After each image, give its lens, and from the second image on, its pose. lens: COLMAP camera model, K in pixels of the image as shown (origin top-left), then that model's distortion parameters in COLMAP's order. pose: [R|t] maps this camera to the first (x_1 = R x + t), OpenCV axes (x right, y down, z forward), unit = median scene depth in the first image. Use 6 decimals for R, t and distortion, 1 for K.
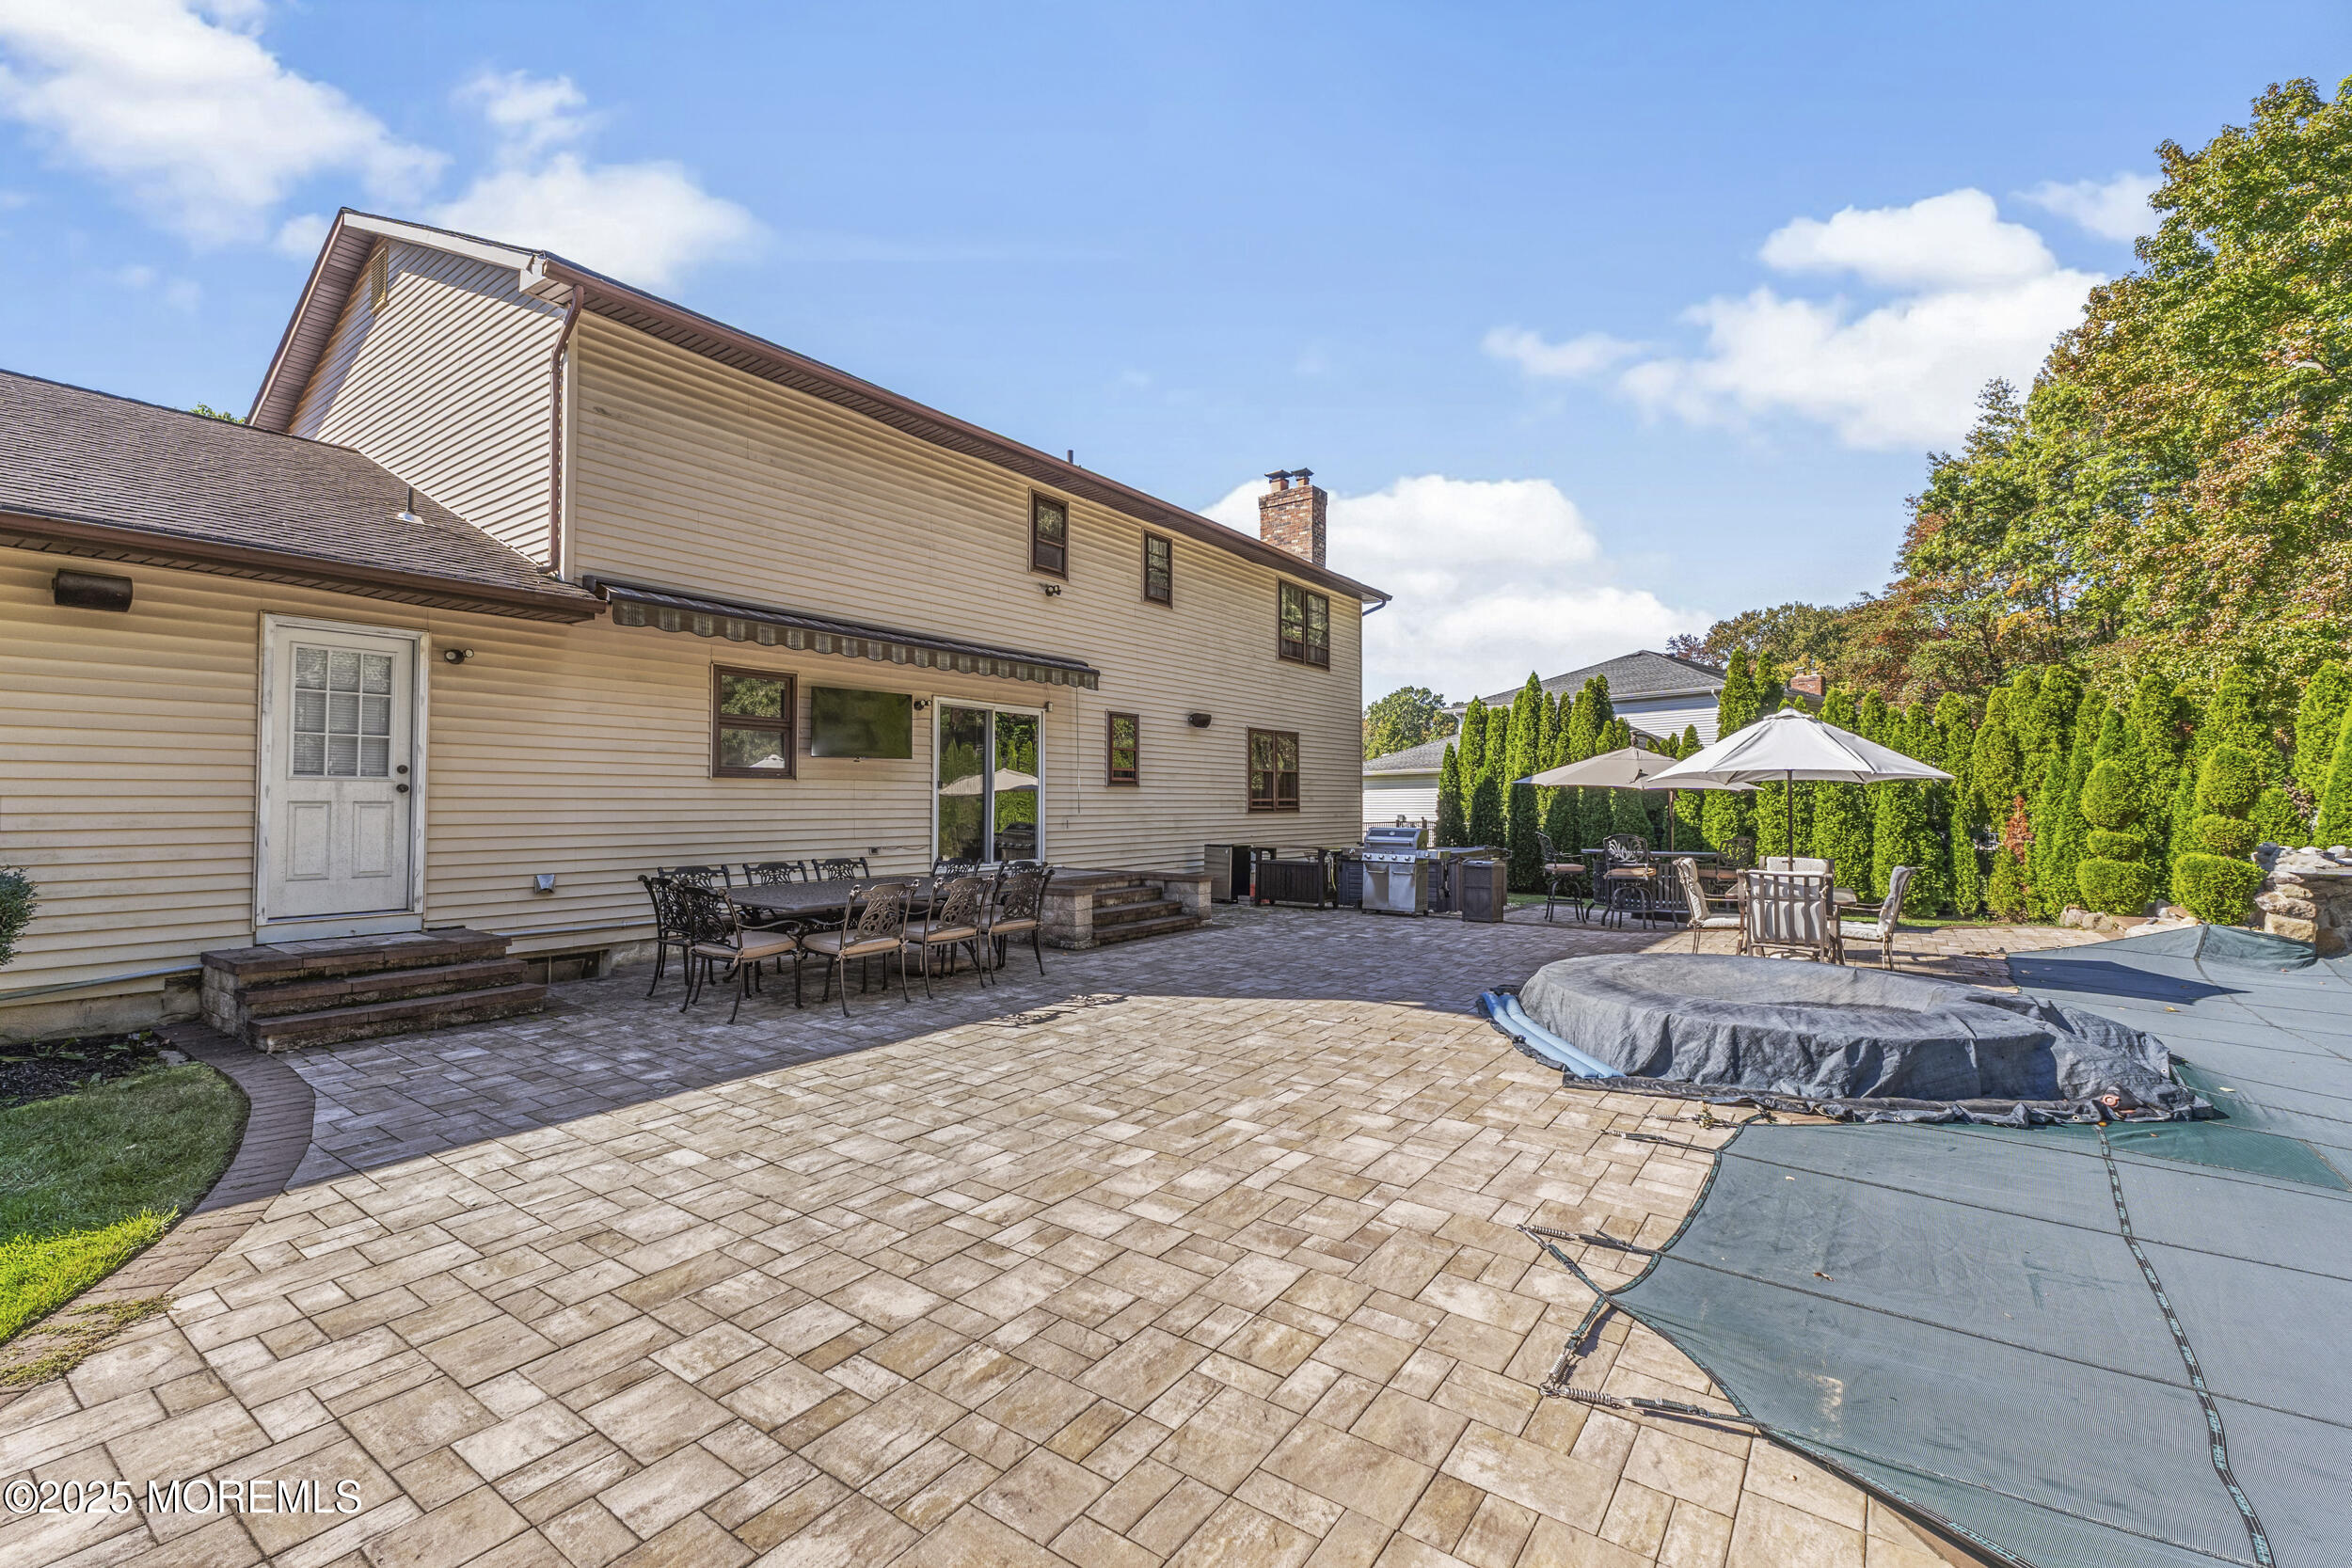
lens RADIAL K [[997.6, 0, 1172.3], [0, 997.6, 776.8], [0, 0, 1]] dist [0.006673, 0.000278]
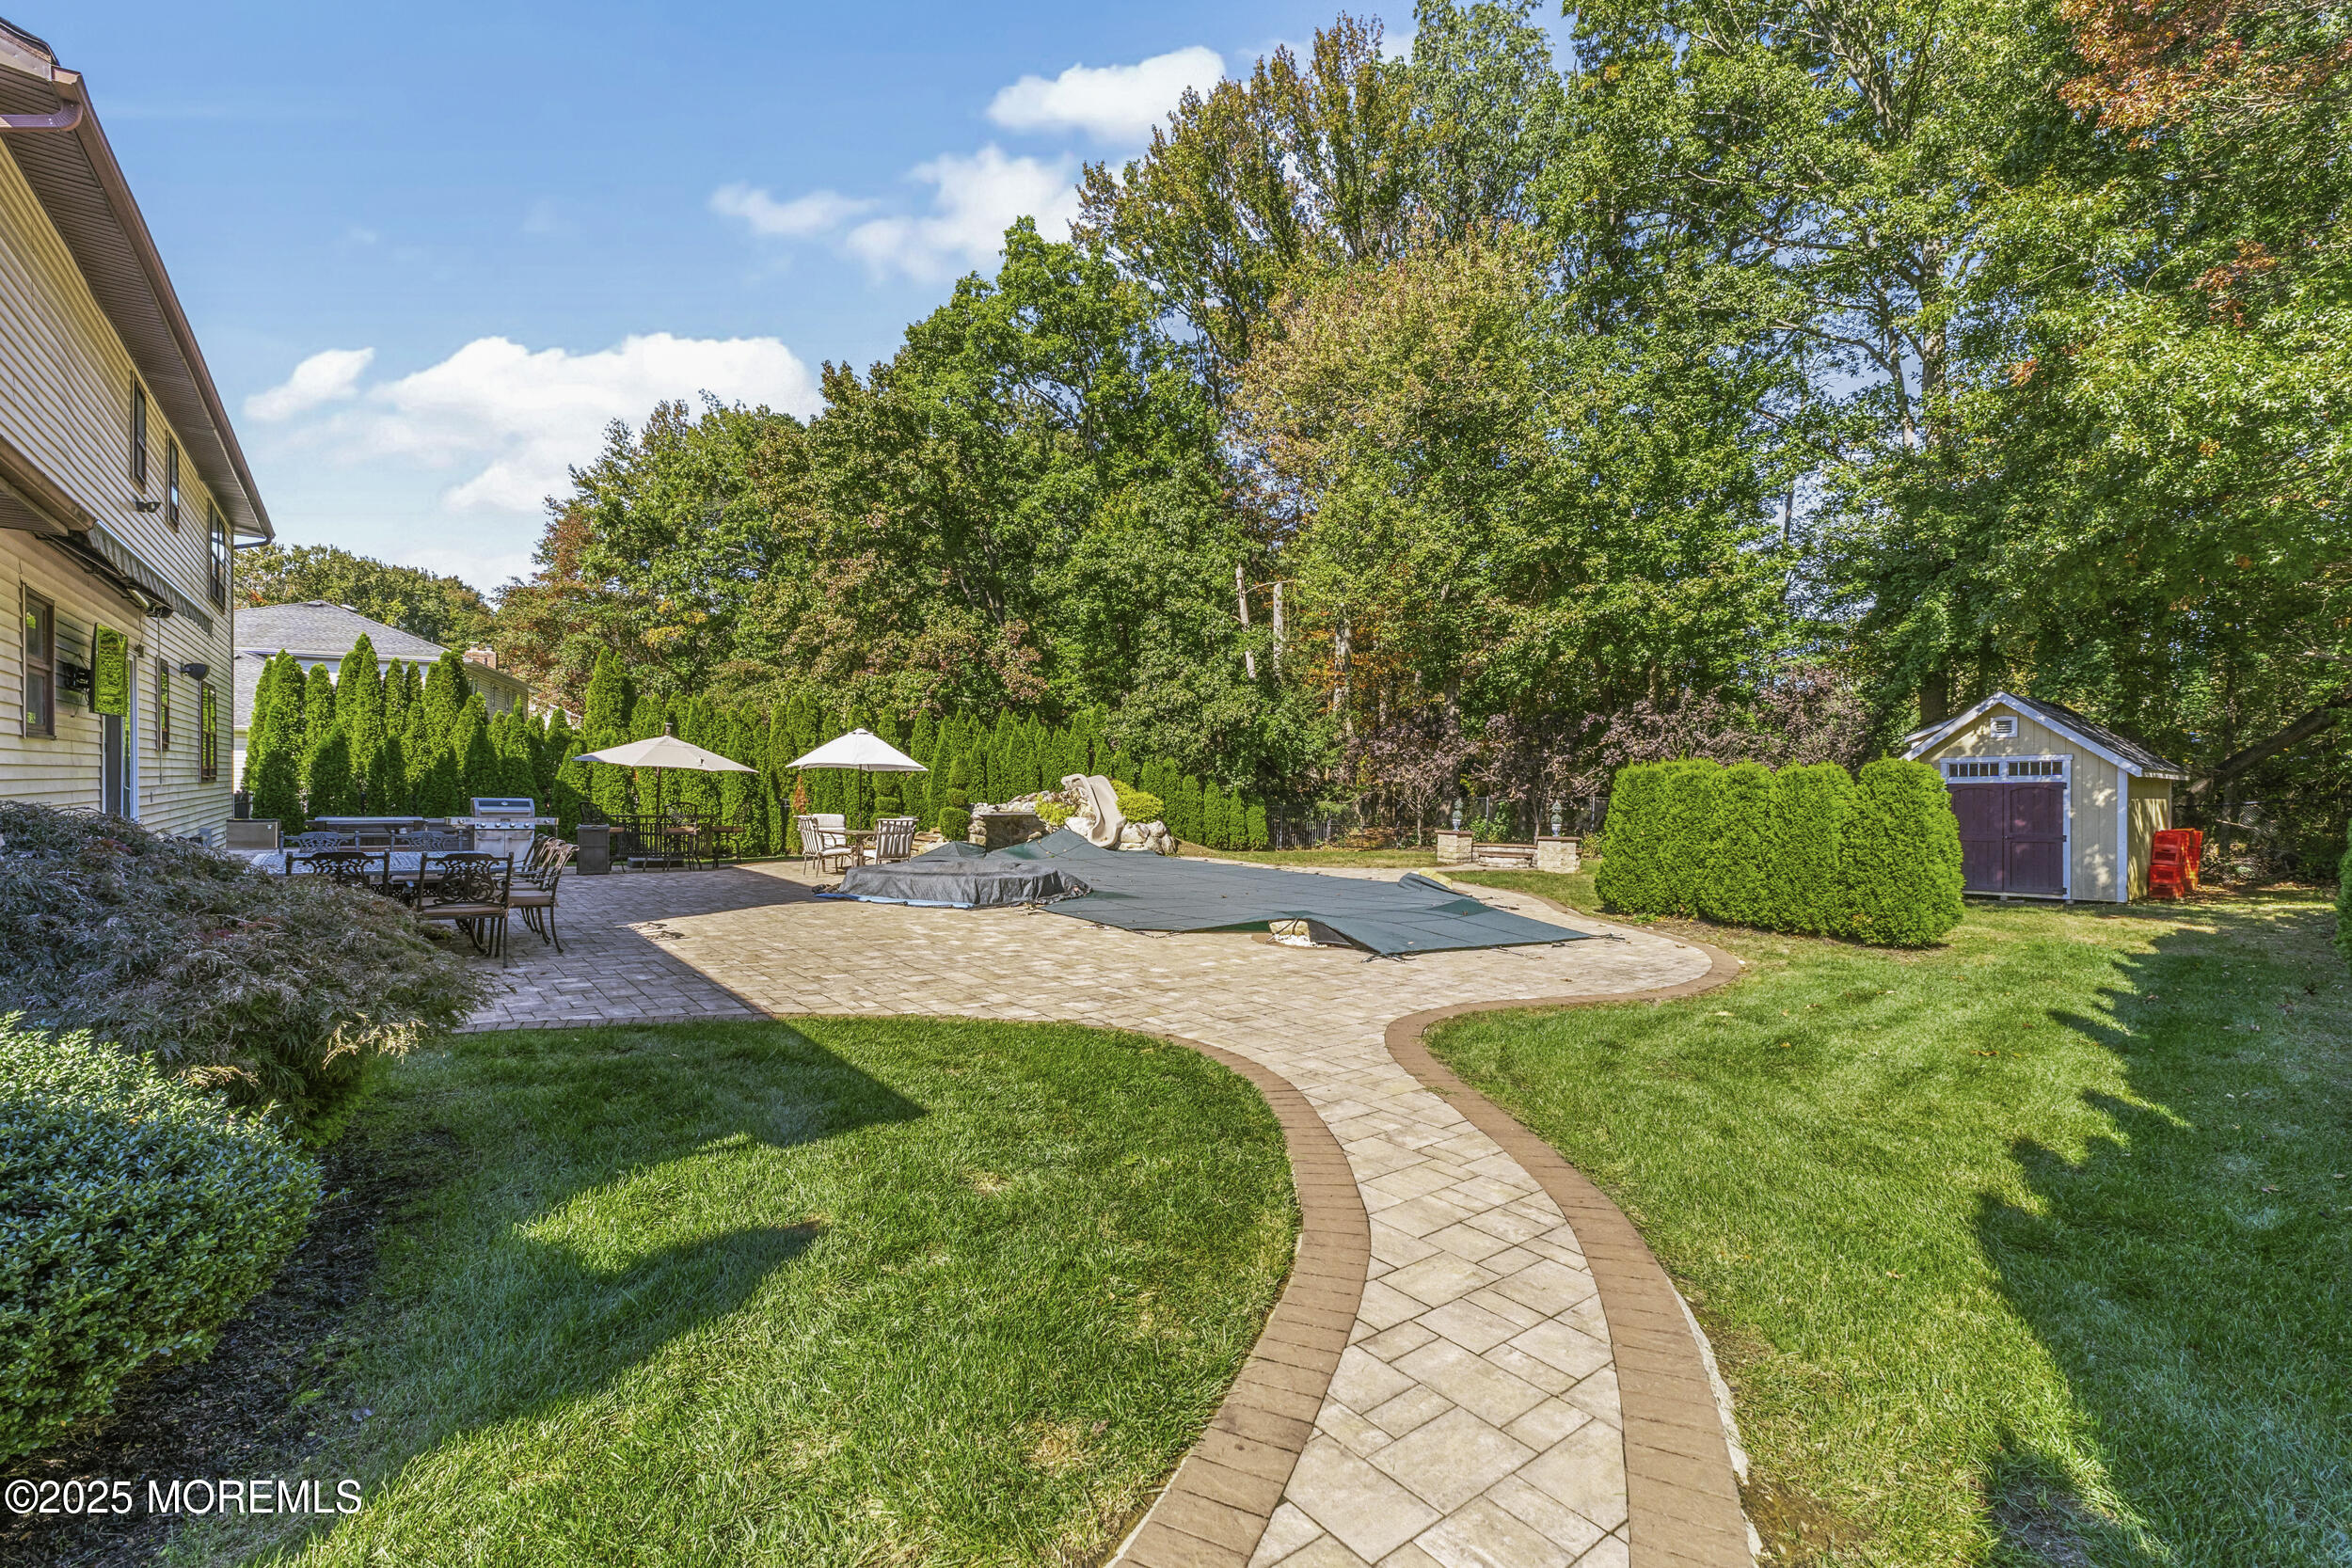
lens RADIAL K [[997.6, 0, 1182.6], [0, 997.6, 787.0], [0, 0, 1]] dist [0.006673, 0.000278]
pose [[0.295576, 0.002188, 0.955317, -0.558157], [-0.041714, 0.999073, 0.010619, -0.004938], [-0.954408, -0.042989, 0.295394, -0.042492]]
